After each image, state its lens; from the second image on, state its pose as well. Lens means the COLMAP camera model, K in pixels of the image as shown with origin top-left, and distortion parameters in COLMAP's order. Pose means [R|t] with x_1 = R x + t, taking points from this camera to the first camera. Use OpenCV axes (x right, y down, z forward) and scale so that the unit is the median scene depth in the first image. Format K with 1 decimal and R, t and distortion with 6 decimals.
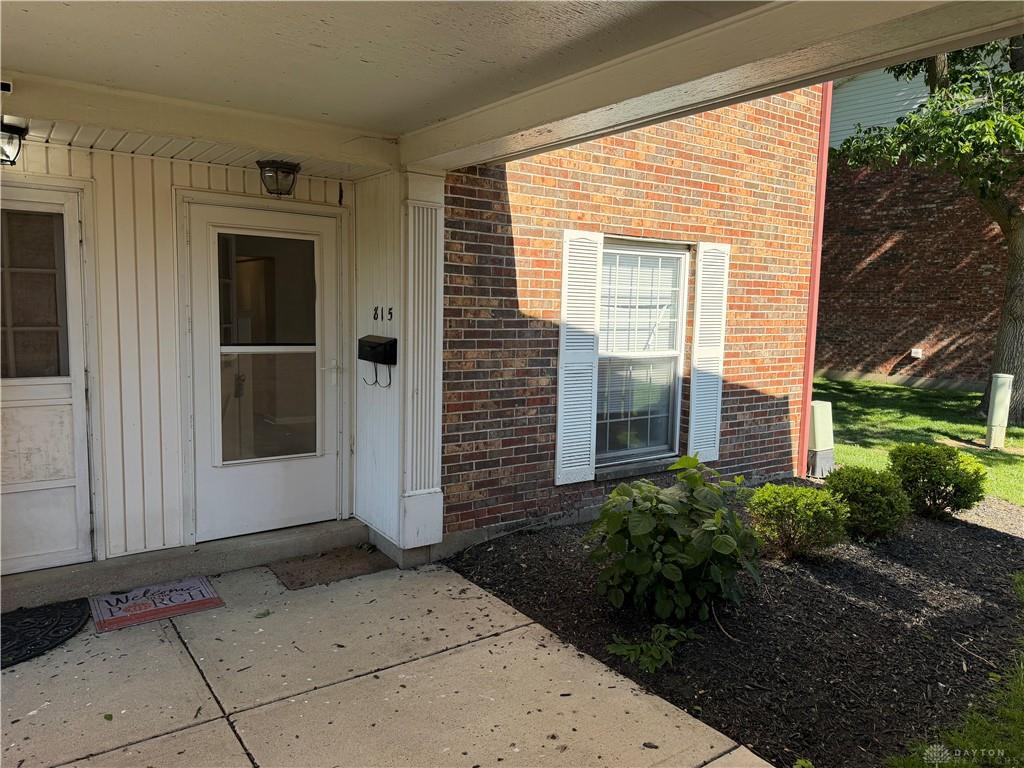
lens RADIAL K [[725.1, 0, 522.9], [0, 725.1, 384.9], [0, 0, 1]] dist [0.023531, -0.001642]
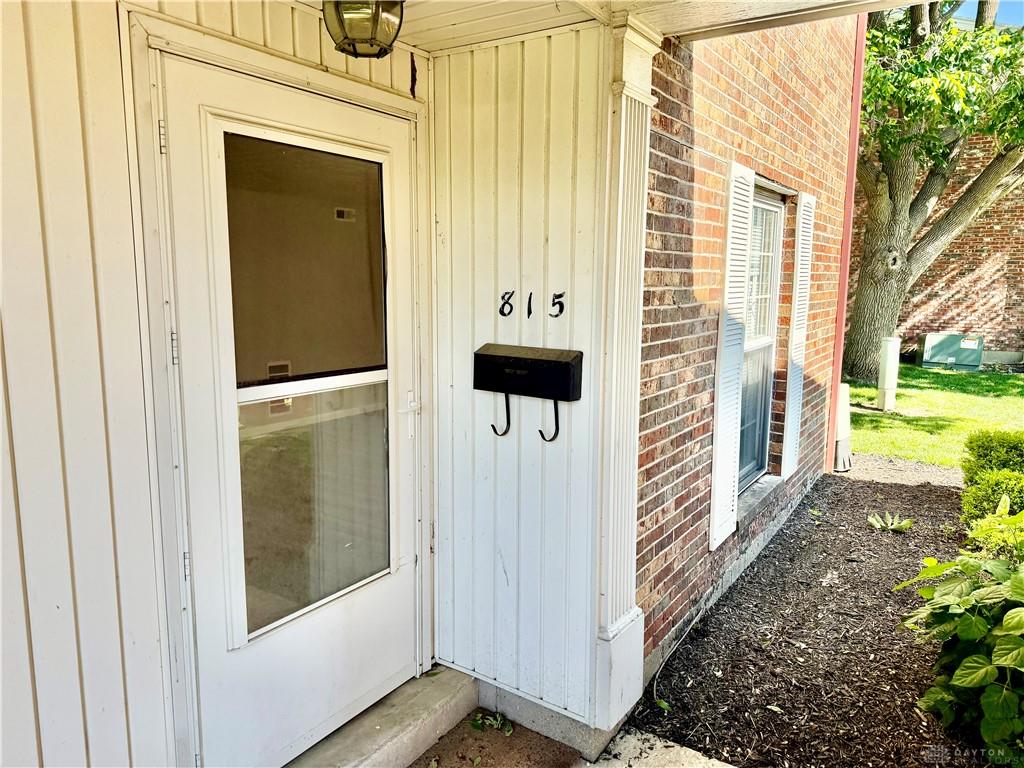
lens RADIAL K [[717.5, 0, 508.5], [0, 717.5, 384.4], [0, 0, 1]] dist [0.013204, -0.011693]
pose [[0.941037, -0.067942, 0.331412, -0.352659], [0.053116, 0.997149, 0.053602, -0.062024], [-0.334109, -0.032838, 0.941962, 0.459485]]
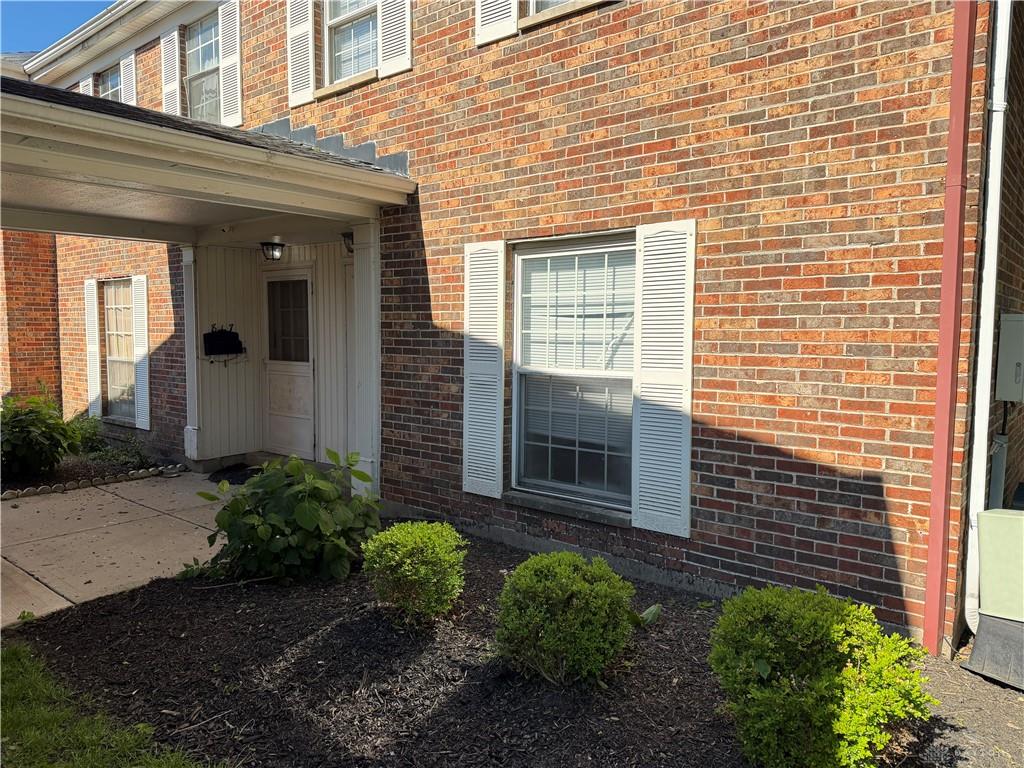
lens RADIAL K [[717.5, 0, 511.3], [0, 717.5, 385.8], [0, 0, 1]] dist [0.013204, -0.011693]
pose [[0.247170, 0.053235, -0.967509, 1.081210], [-0.107893, 0.993793, 0.027118, -0.046912], [0.962947, 0.097685, 0.251379, 0.824169]]
